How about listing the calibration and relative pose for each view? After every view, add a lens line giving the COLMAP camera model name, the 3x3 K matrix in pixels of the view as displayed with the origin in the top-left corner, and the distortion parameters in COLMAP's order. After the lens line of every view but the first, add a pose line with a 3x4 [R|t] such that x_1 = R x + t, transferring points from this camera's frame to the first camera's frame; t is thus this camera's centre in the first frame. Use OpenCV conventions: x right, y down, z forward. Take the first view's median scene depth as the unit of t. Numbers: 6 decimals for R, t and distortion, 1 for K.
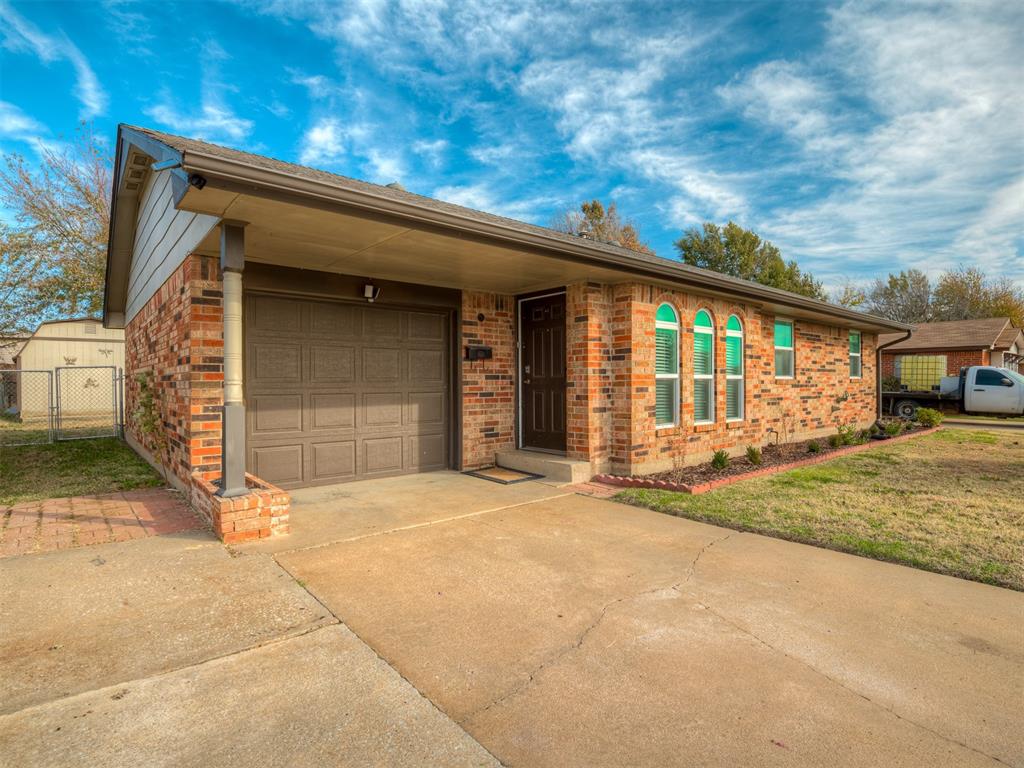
lens RADIAL K [[520.4, 0, 512.8], [0, 520.4, 384.1], [0, 0, 1]] dist [0.001575, -0.002383]
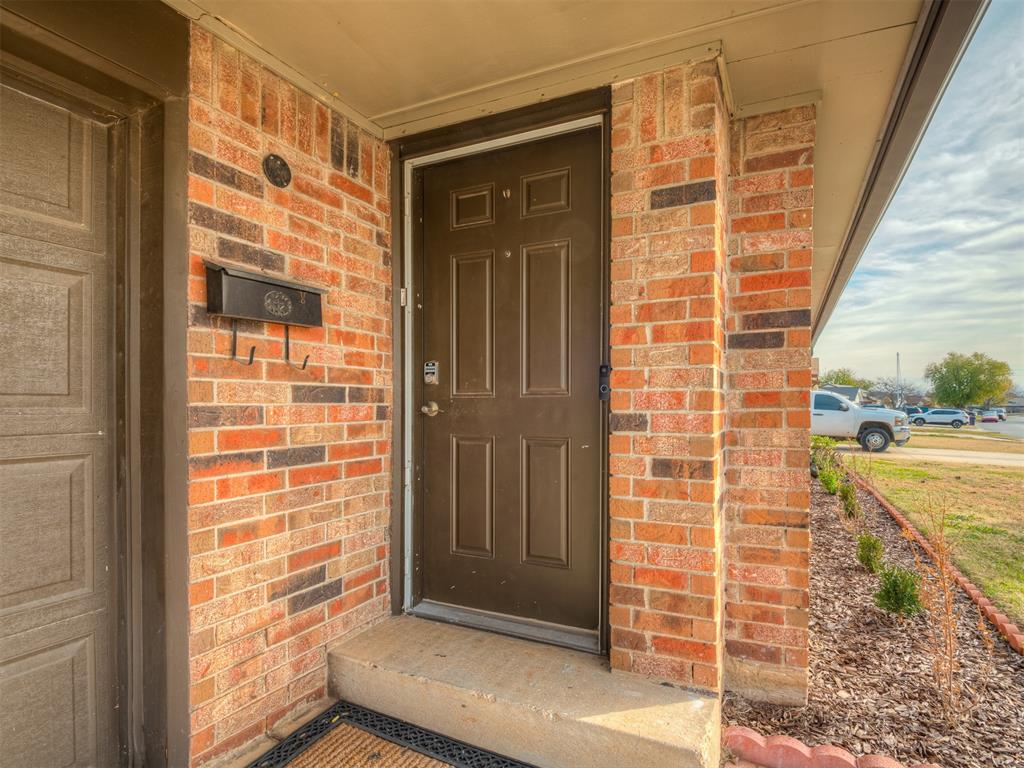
lens RADIAL K [[520.4, 0, 561.1], [0, 520.4, 406.8], [0, 0, 1]] dist [0.001575, -0.002383]
pose [[0.893241, 0.004691, 0.449553, -0.050308], [-0.006006, 0.999981, 0.001498, -0.007551], [-0.449537, -0.004038, 0.893252, 0.694654]]
